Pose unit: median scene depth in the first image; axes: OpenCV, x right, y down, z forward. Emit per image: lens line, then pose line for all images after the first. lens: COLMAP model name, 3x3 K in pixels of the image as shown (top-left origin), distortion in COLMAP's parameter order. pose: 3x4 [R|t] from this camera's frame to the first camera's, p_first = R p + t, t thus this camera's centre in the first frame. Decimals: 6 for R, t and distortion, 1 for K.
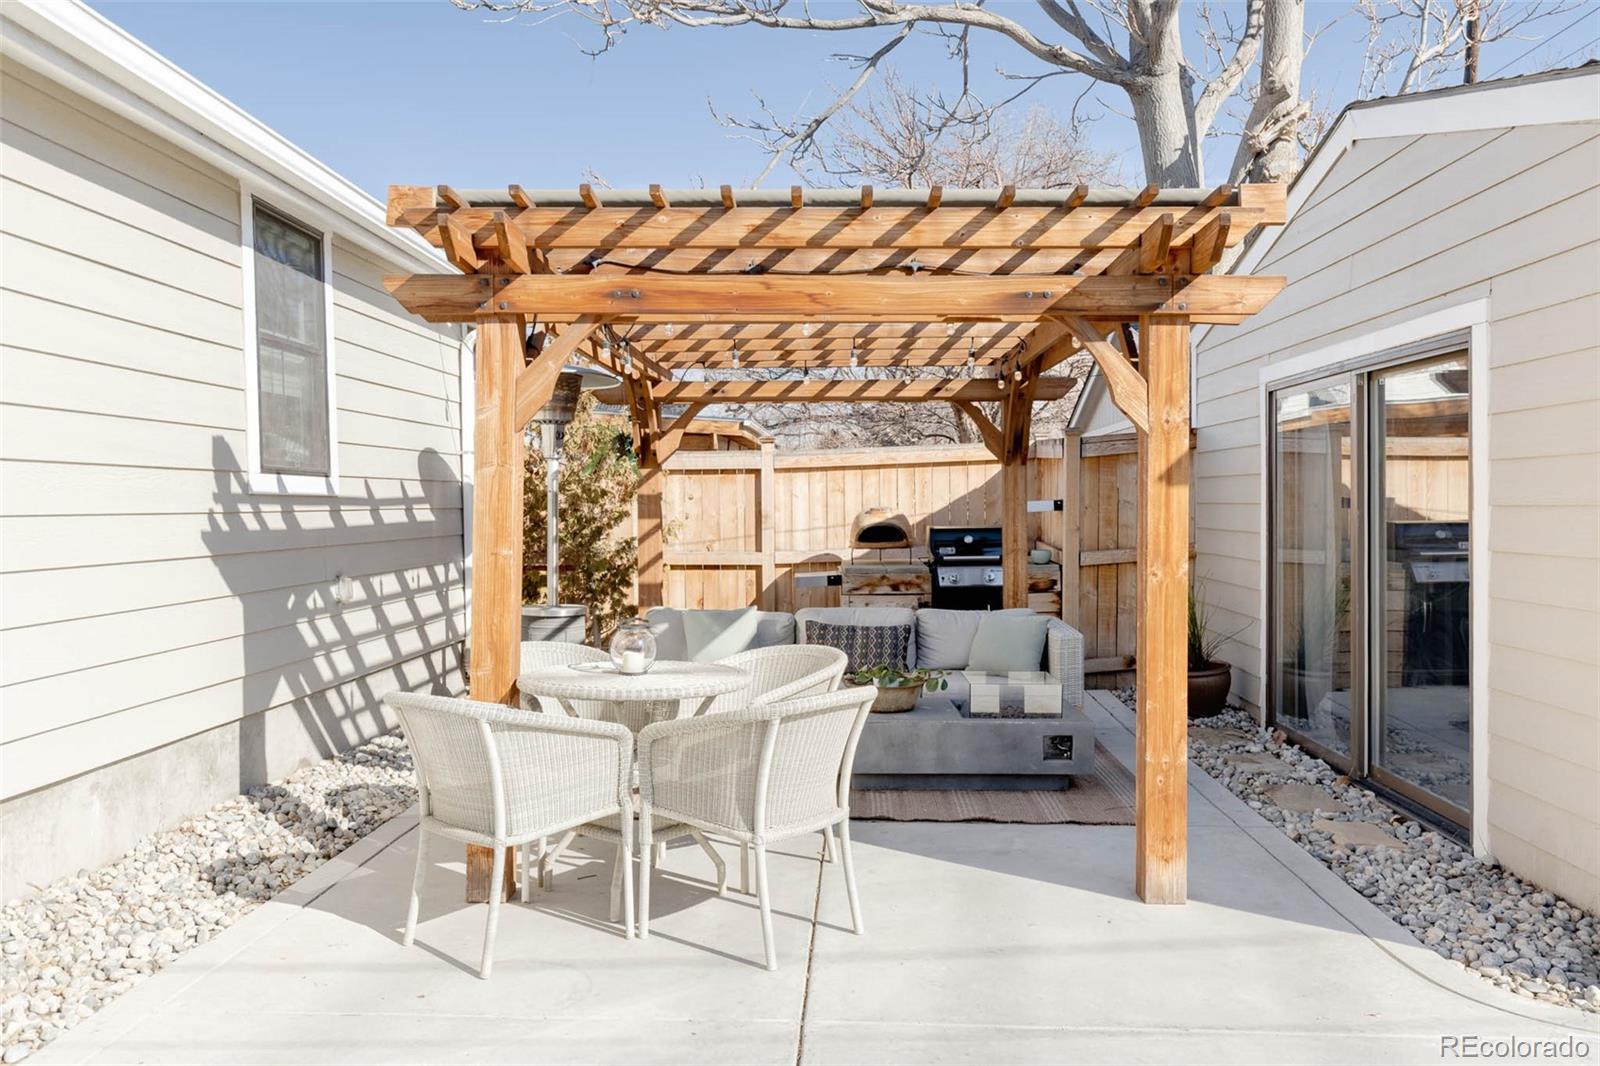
lens RADIAL K [[1237.6, 0, 801.1], [0, 1237.6, 519.6], [0, 0, 1]] dist [-0.007005, 0.000700]
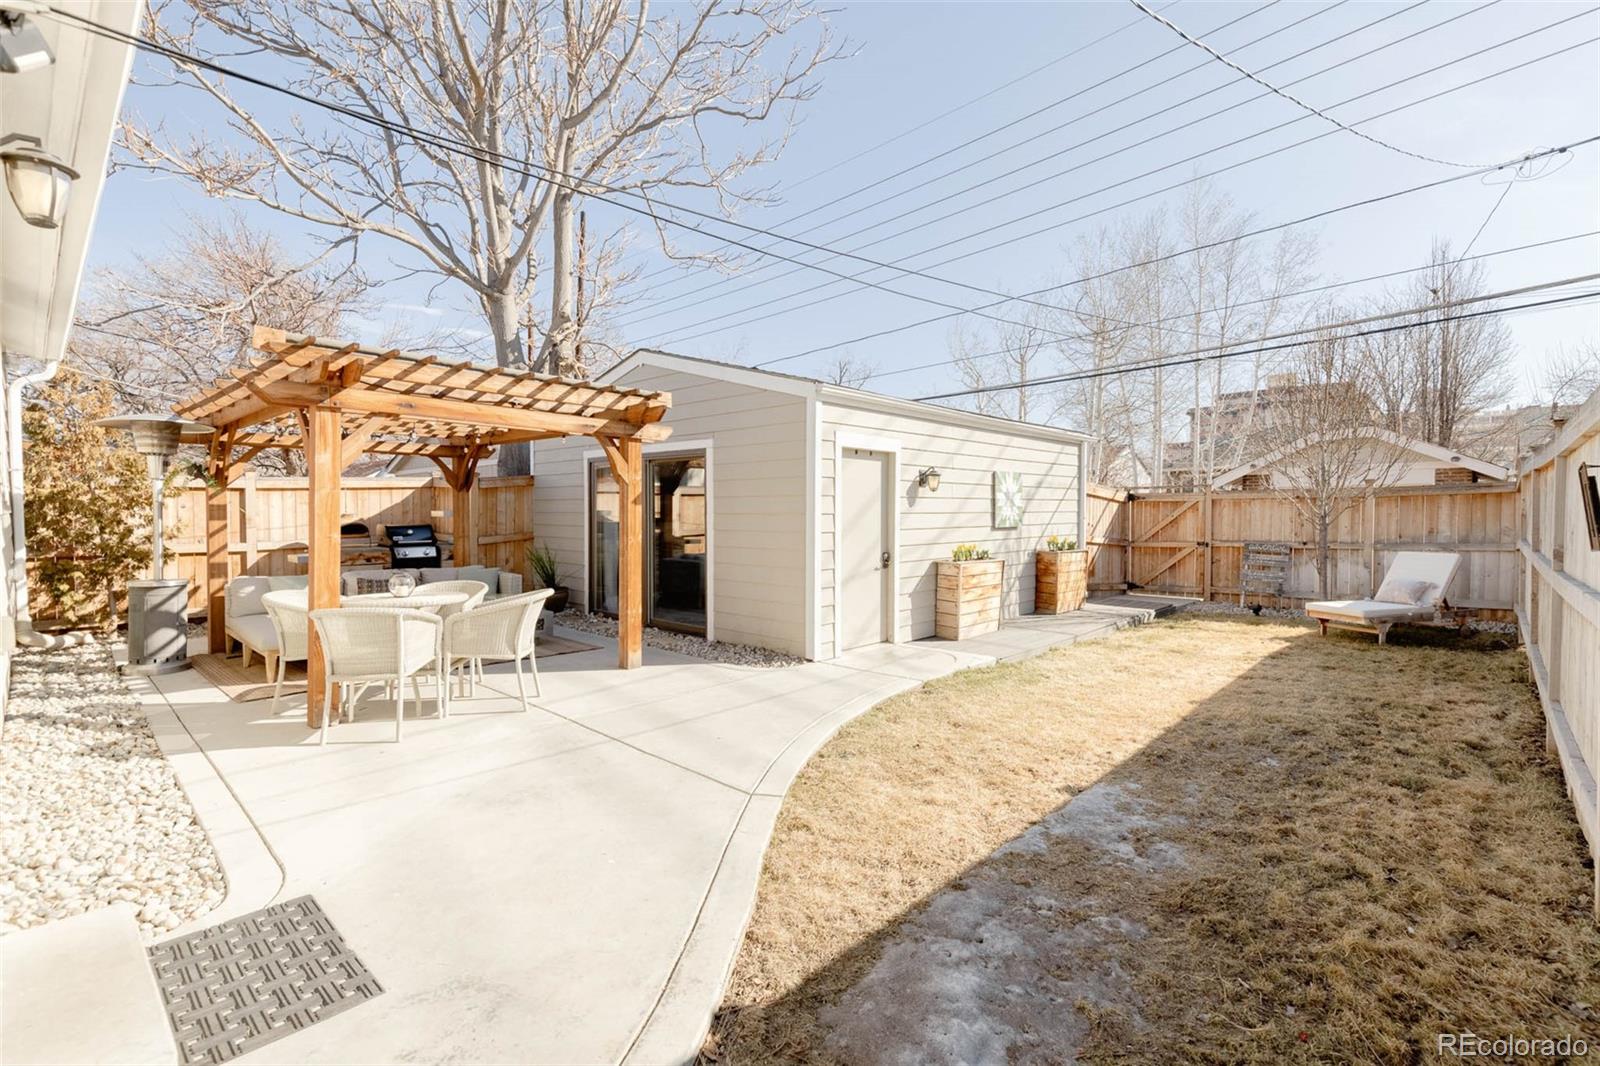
lens RADIAL K [[725.5, 0, 800.3], [0, 725.5, 529.7], [0, 0, 1]] dist [0.003635, 0.000353]
pose [[0.654490, -0.012437, 0.755968, -0.340917], [0.005593, 0.999917, 0.011608, 0.004406], [-0.756050, -0.003369, 0.654506, -0.135582]]
